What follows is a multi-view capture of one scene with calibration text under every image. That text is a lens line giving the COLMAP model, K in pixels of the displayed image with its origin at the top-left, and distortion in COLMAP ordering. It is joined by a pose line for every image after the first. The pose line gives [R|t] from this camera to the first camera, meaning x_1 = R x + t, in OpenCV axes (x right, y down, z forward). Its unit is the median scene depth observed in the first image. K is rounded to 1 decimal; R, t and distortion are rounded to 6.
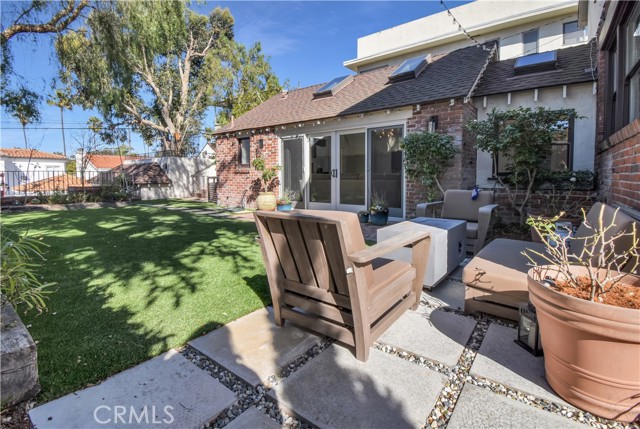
lens RADIAL K [[279.7, 0, 320.6], [0, 279.7, 197.6], [0, 0, 1]] dist [0.000455, 0.000100]
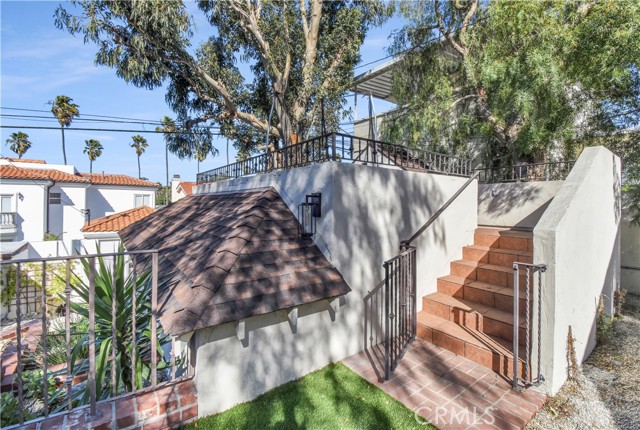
lens RADIAL K [[279.7, 0, 320.6], [0, 279.7, 198.1], [0, 0, 1]] dist [0.000455, 0.000100]
pose [[0.954998, -0.001389, -0.296608, -0.314638], [-0.023663, 0.996445, -0.080853, -0.070621], [0.295665, 0.084234, 0.951571, 0.529734]]
